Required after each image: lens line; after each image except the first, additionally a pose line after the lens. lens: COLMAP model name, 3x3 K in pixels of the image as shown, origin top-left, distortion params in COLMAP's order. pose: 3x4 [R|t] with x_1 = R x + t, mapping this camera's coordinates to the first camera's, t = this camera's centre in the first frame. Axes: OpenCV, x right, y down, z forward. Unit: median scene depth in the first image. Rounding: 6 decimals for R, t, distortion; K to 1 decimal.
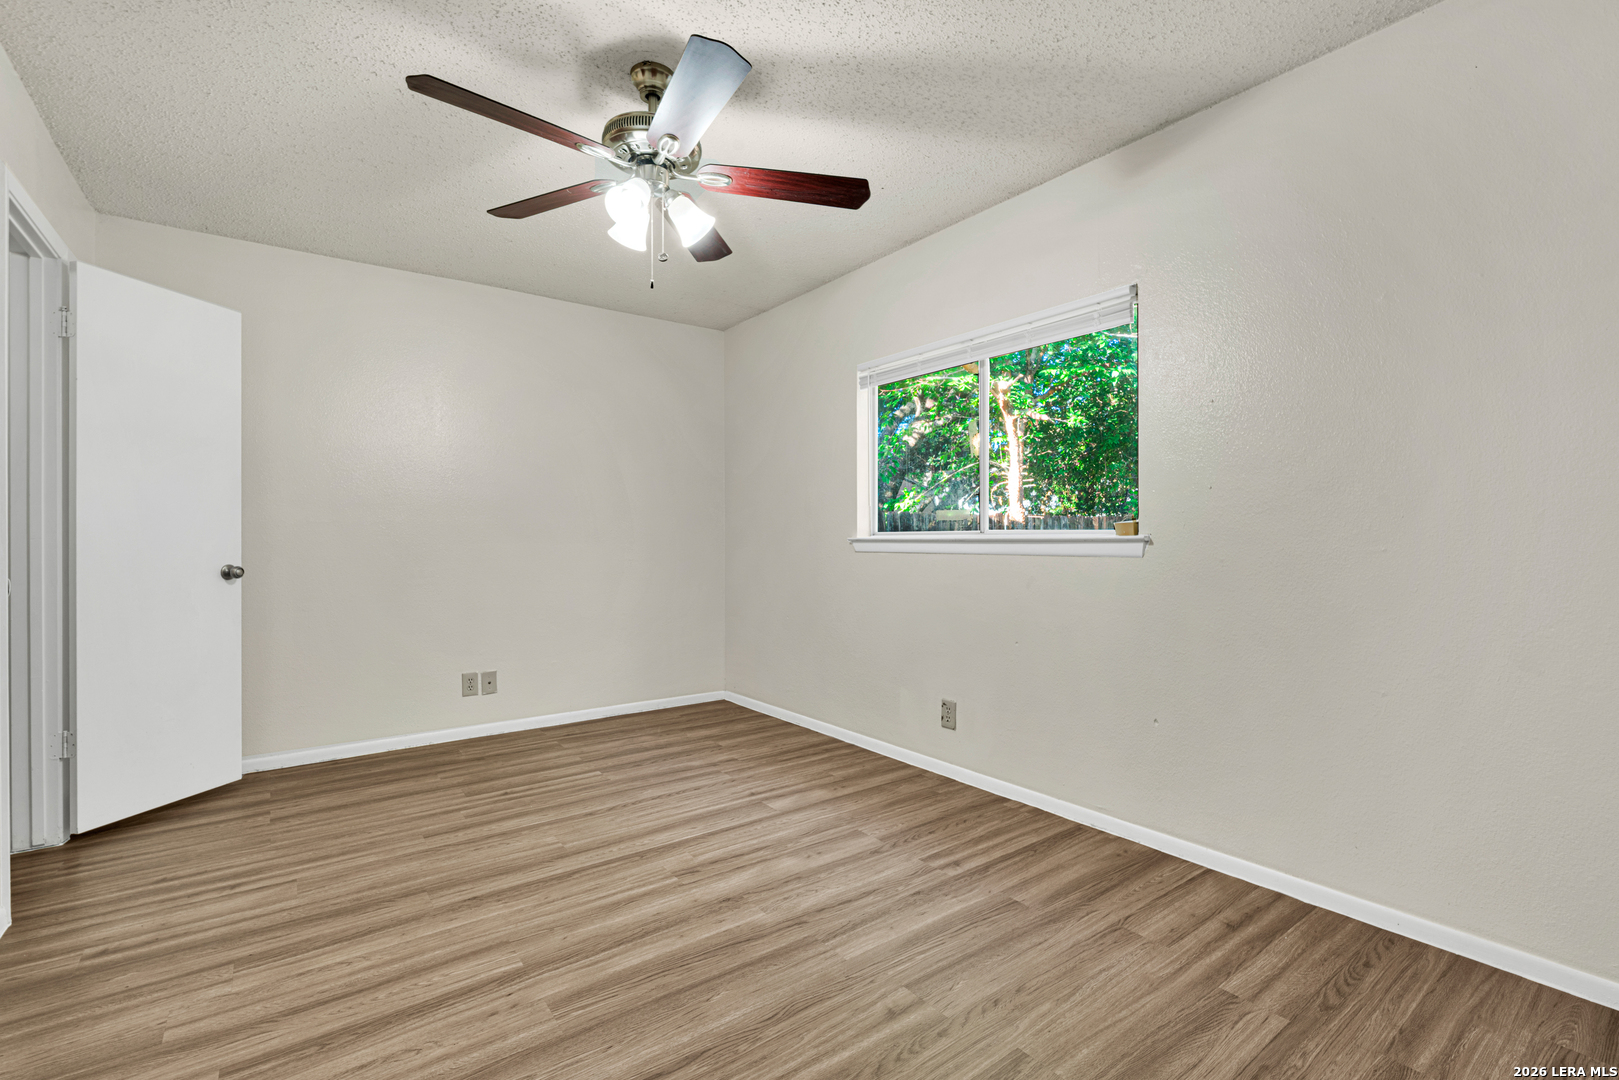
lens RADIAL K [[723.0, 0, 806.9], [0, 723.0, 537.2], [0, 0, 1]] dist [-0.001700, 0.000037]
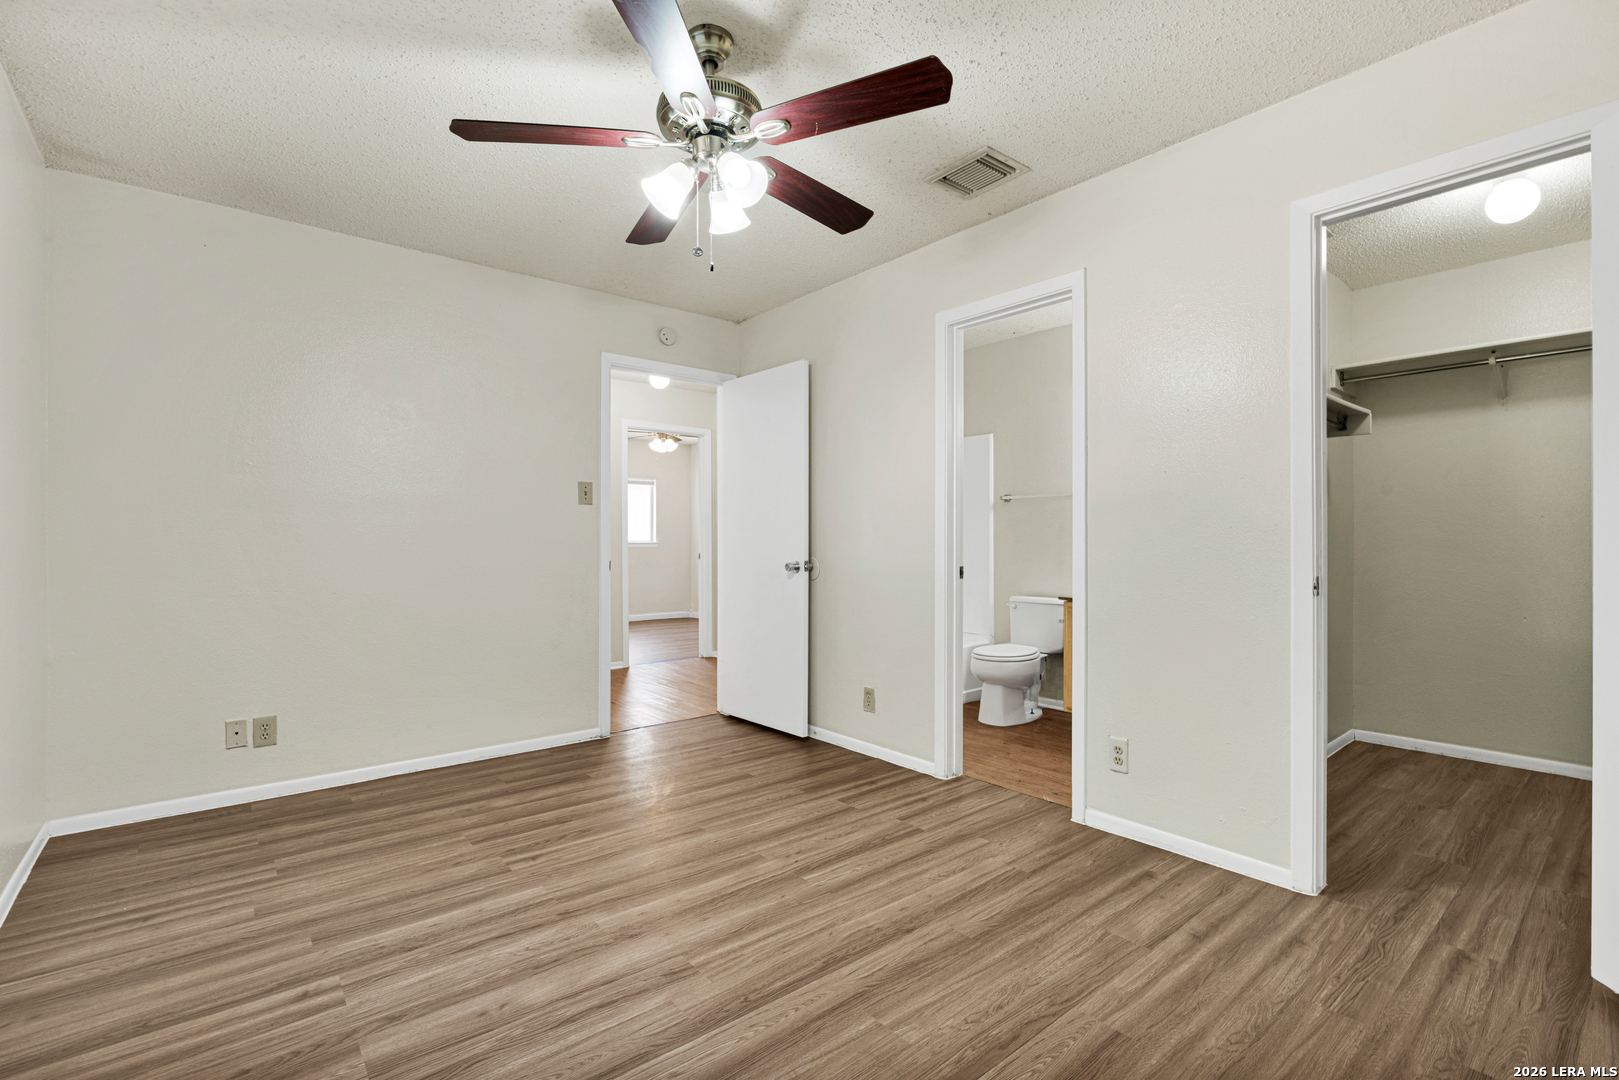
lens RADIAL K [[723.0, 0, 811.2], [0, 723.0, 543.5], [0, 0, 1]] dist [-0.001700, 0.000037]
pose [[-0.998379, 0.004673, -0.056726, -0.287478], [0.004861, 0.999983, -0.003181, 0.005800], [0.056710, -0.003452, -0.998385, 1.930579]]
